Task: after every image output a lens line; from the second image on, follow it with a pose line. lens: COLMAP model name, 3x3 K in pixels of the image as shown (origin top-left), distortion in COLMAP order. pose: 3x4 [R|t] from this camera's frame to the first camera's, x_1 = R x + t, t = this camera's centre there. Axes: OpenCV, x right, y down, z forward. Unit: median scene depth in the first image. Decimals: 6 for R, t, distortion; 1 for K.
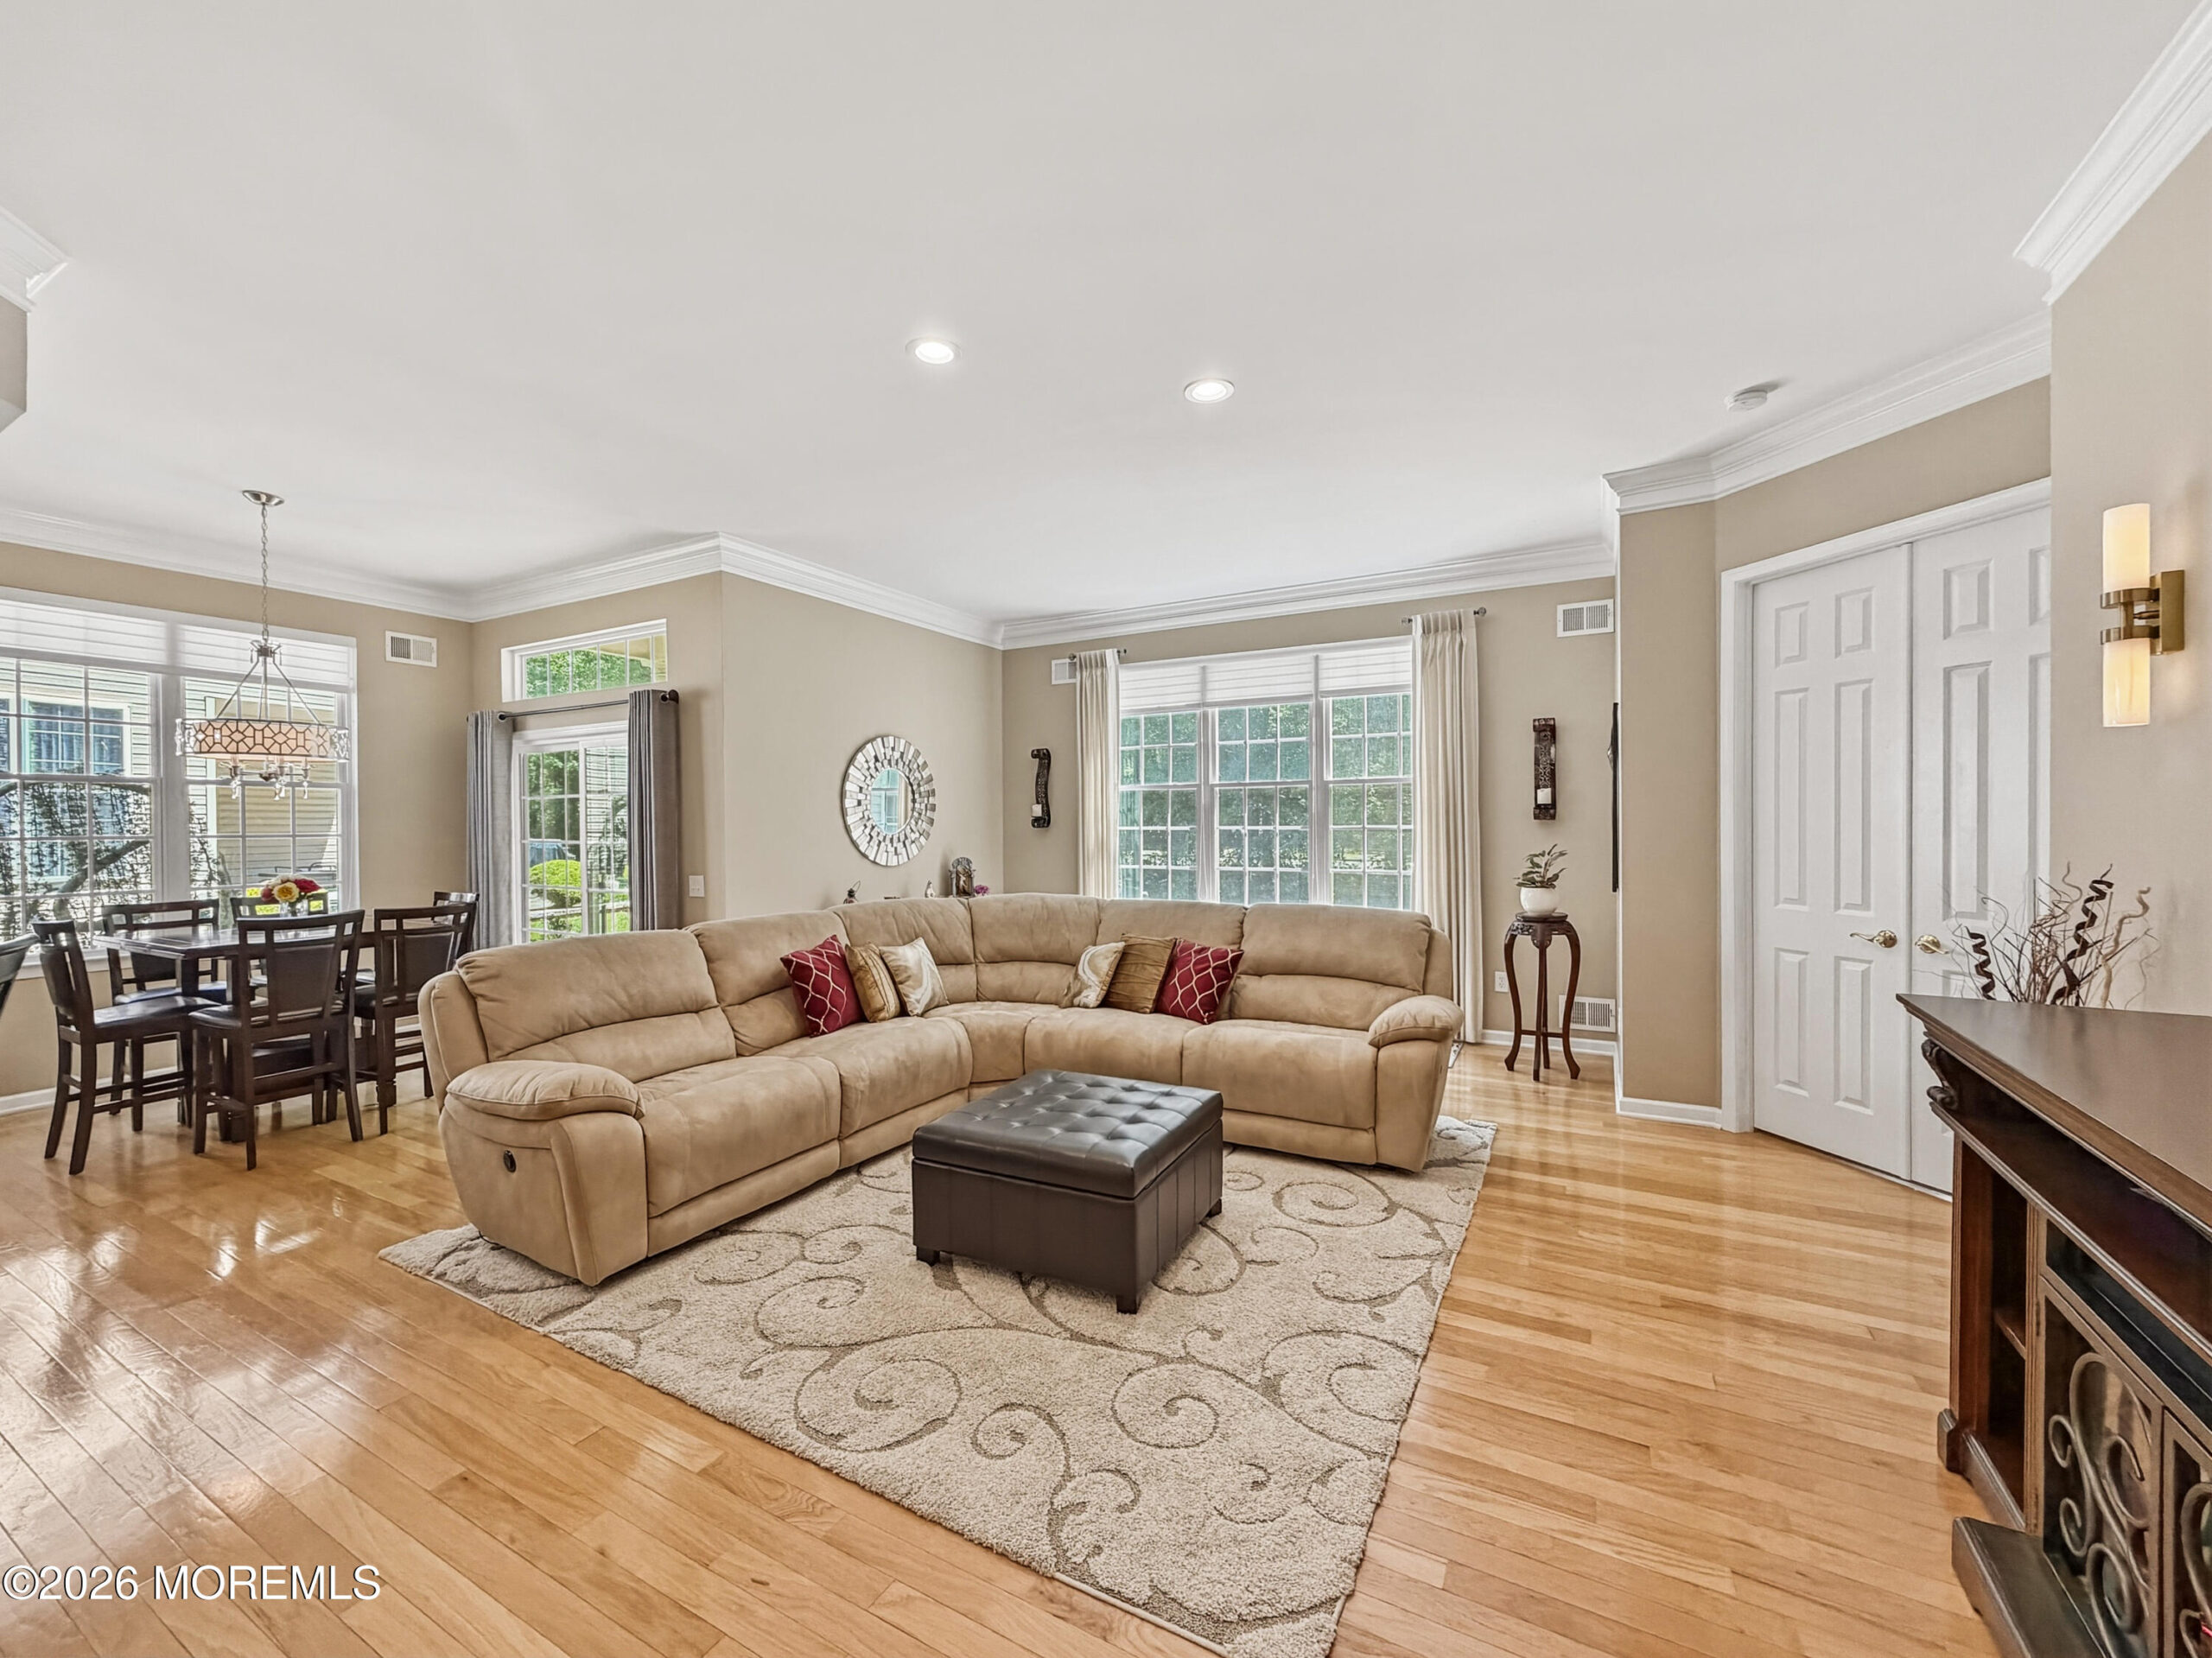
lens RADIAL K [[885.0, 0, 1099.3], [0, 885.0, 837.2], [0, 0, 1]] dist [0.000128, 0.000111]
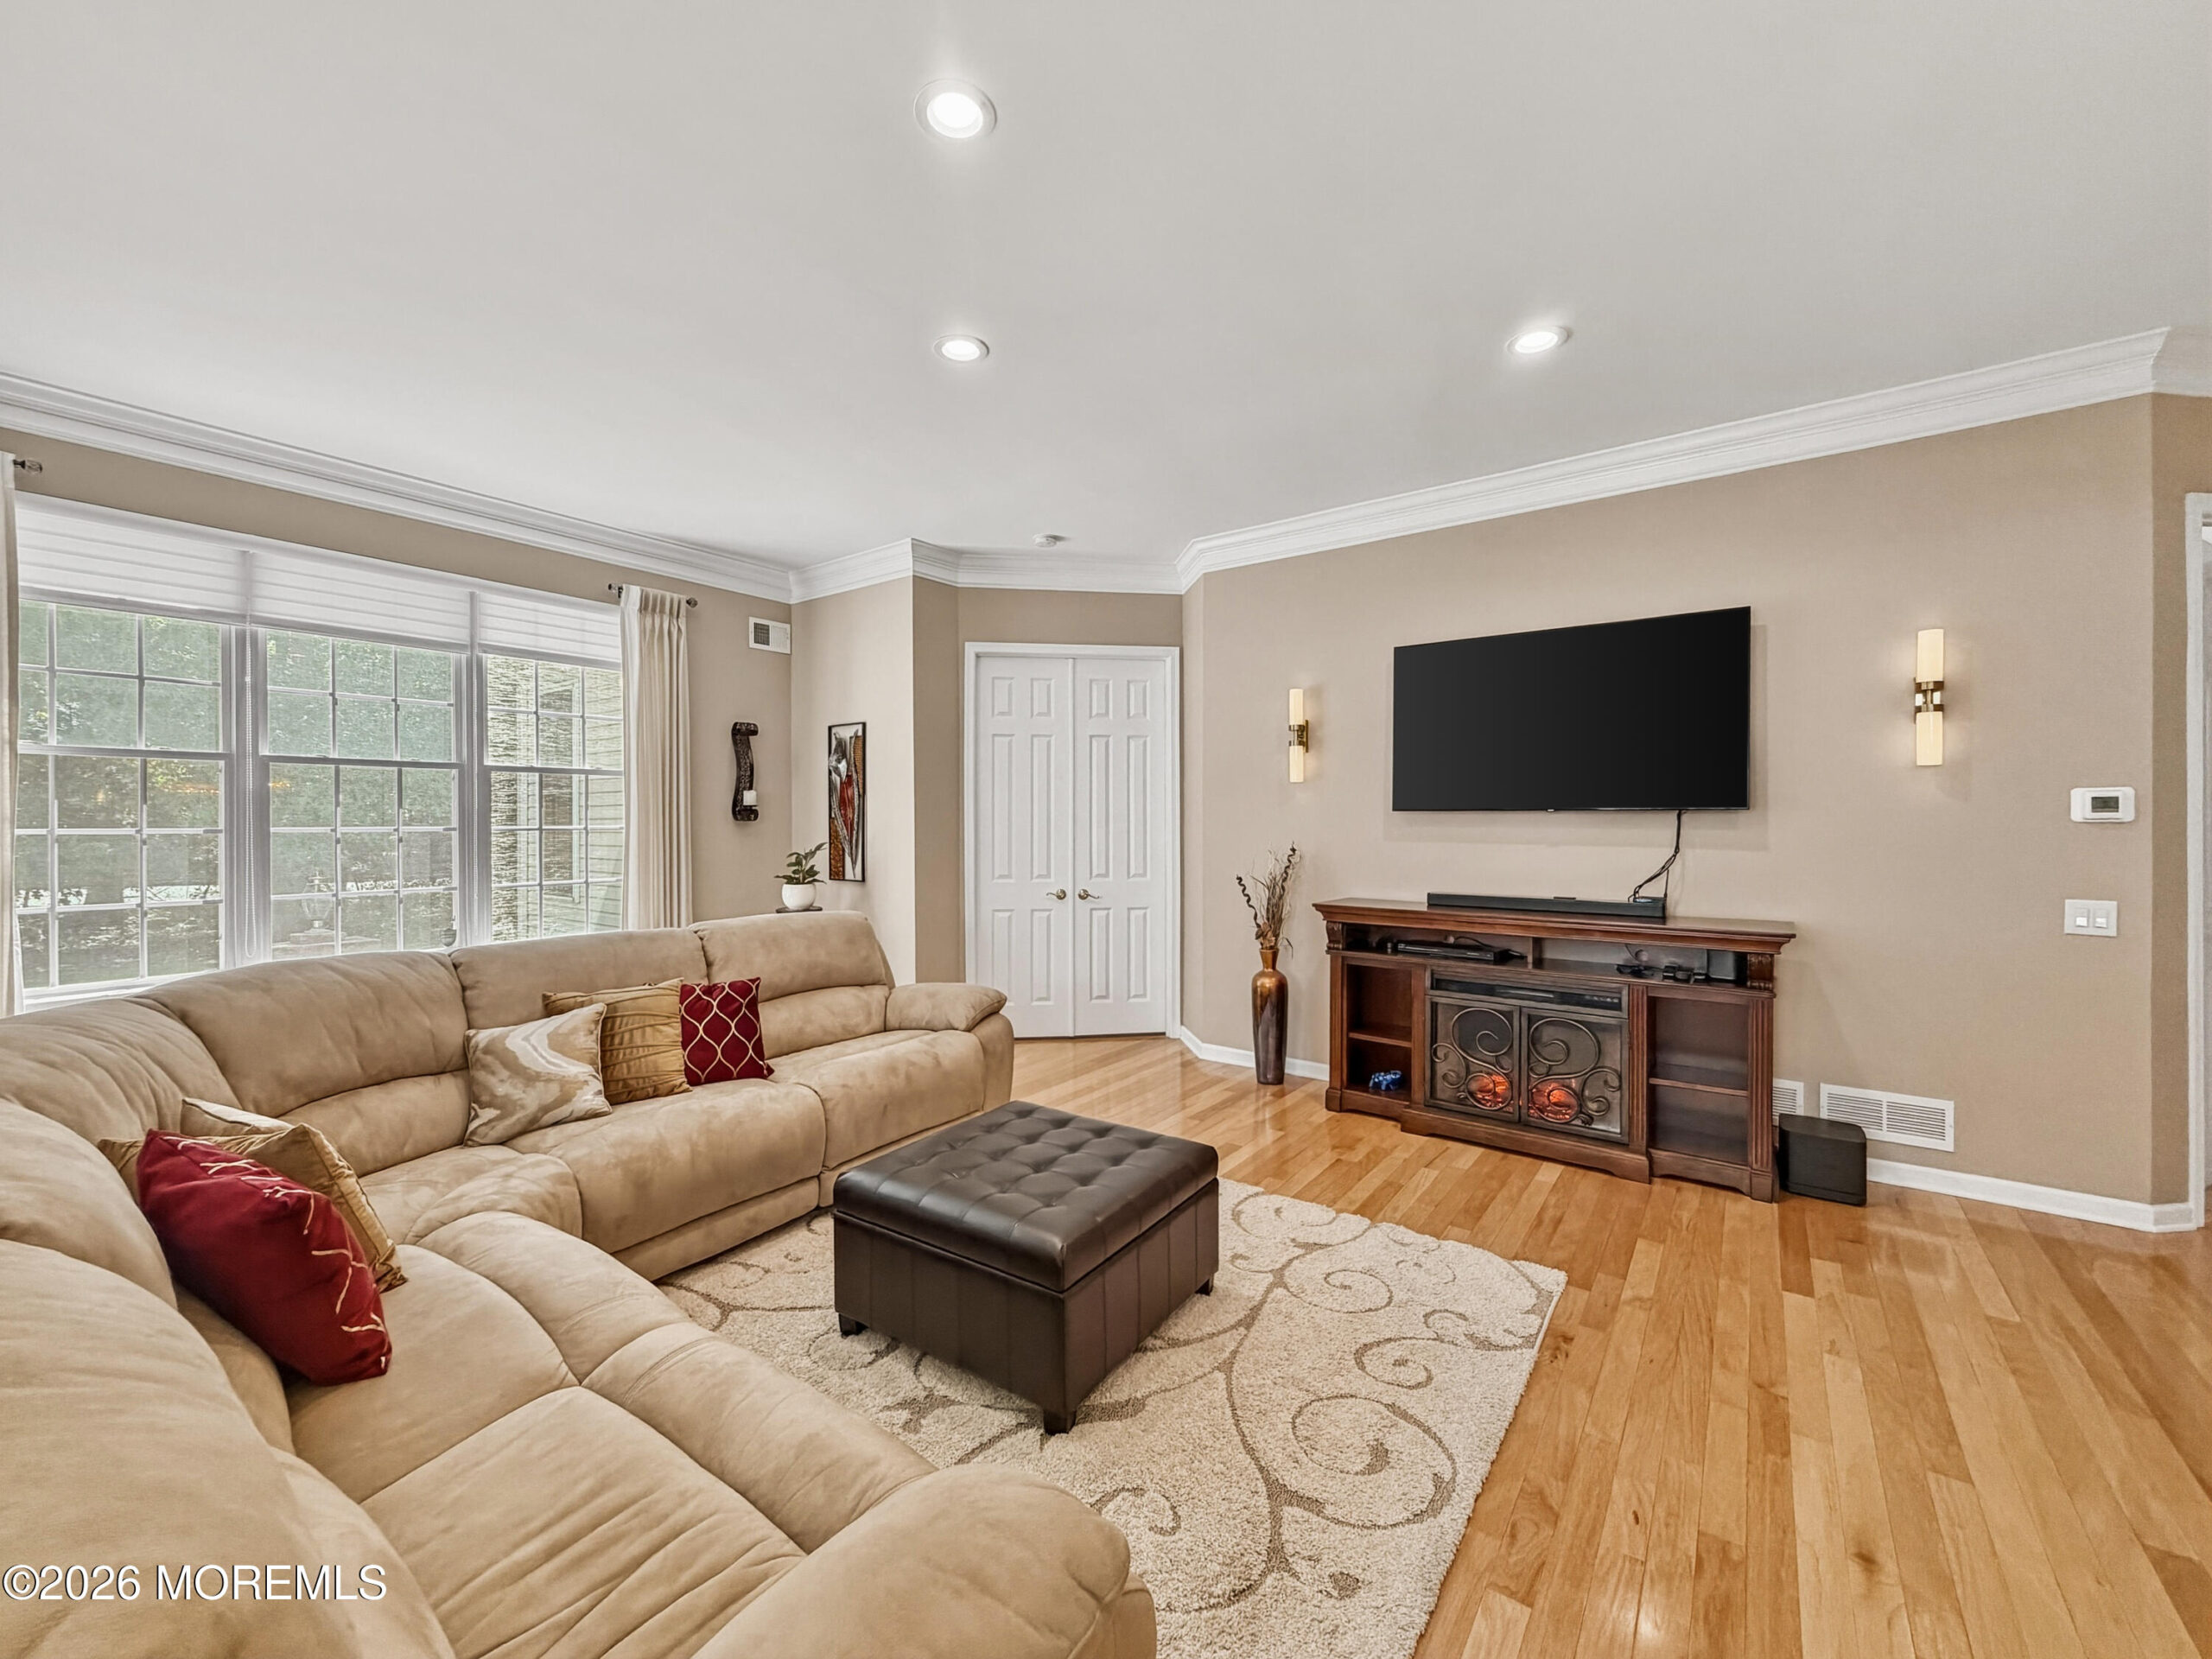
lens RADIAL K [[893.2, 0, 1084.9], [0, 893.2, 832.8], [0, 0, 1]] dist [0.015015, 0.000213]
pose [[0.147262, -0.005482, 0.989082, -0.540031], [0.016498, 0.999859, 0.003086, -0.002588], [-0.988960, 0.015863, 0.147331, 0.515069]]
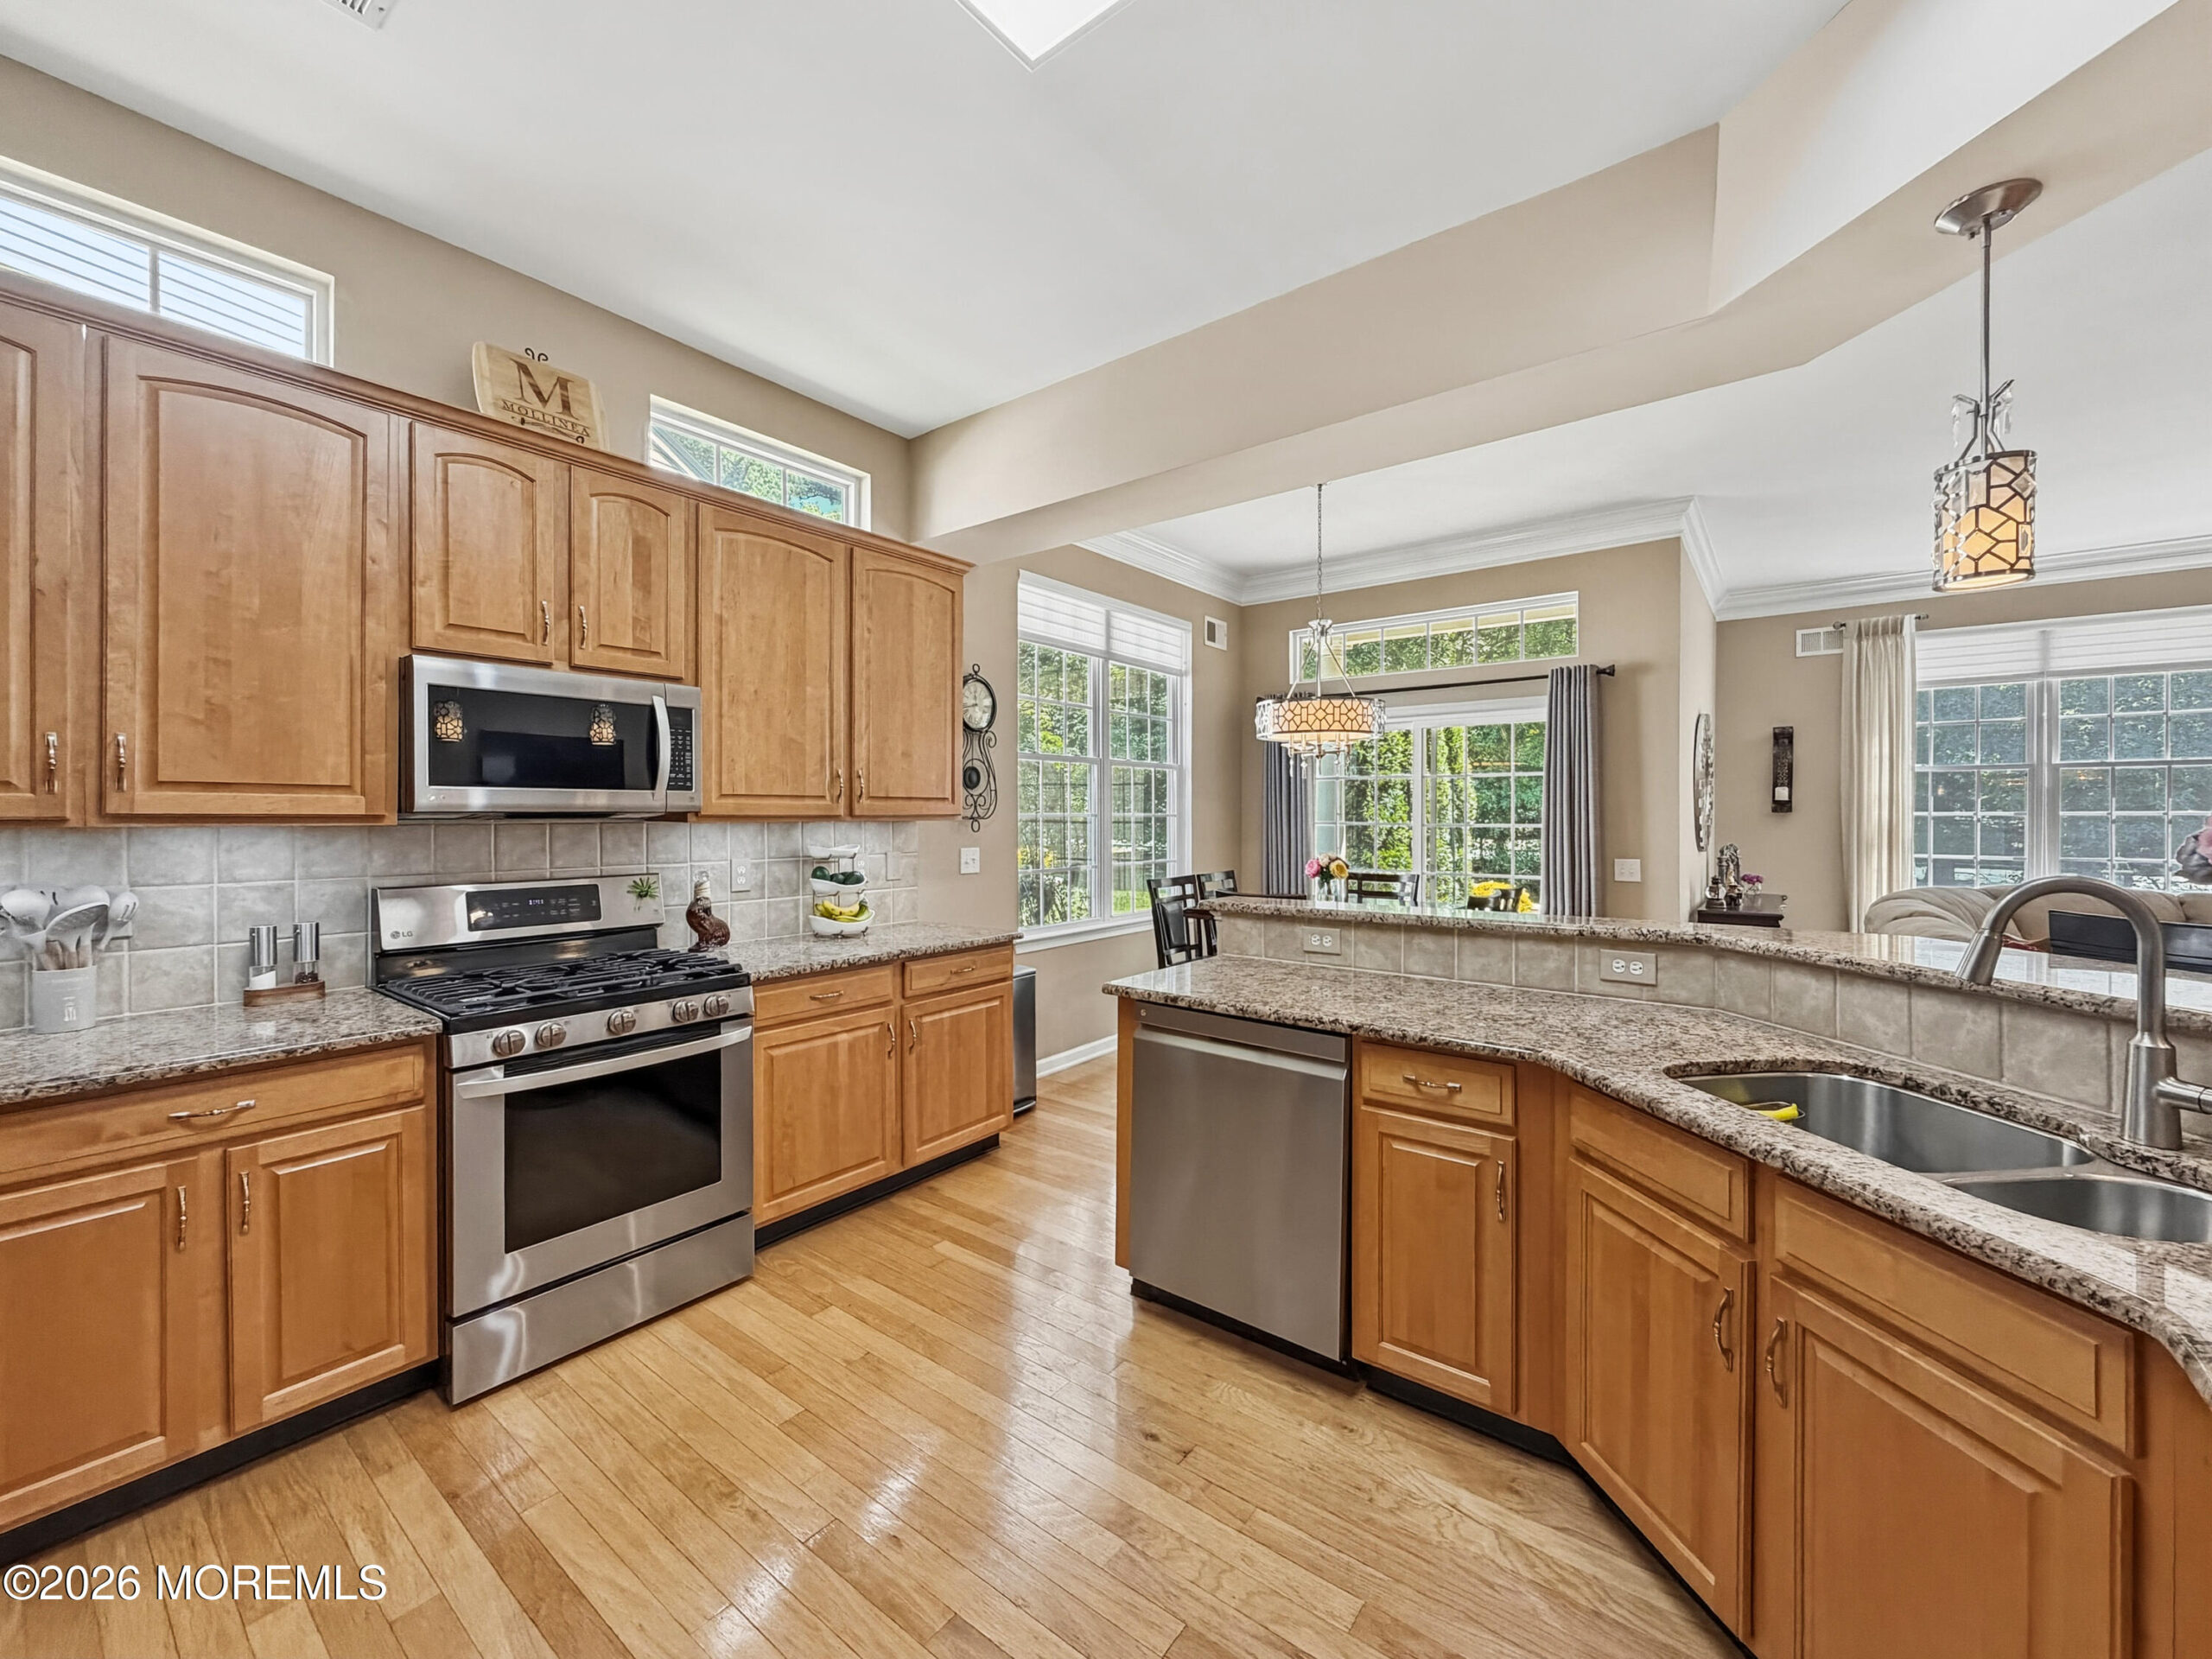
lens RADIAL K [[879.1, 0, 1081.5], [0, 879.1, 828.4], [0, 0, 1]] dist [0.001821, 0.000051]
pose [[0.987351, 0.008418, -0.158326, -0.958672], [-0.008223, 0.999964, 0.001888, 0.014286], [0.158336, -0.000562, 0.987385, -0.026549]]
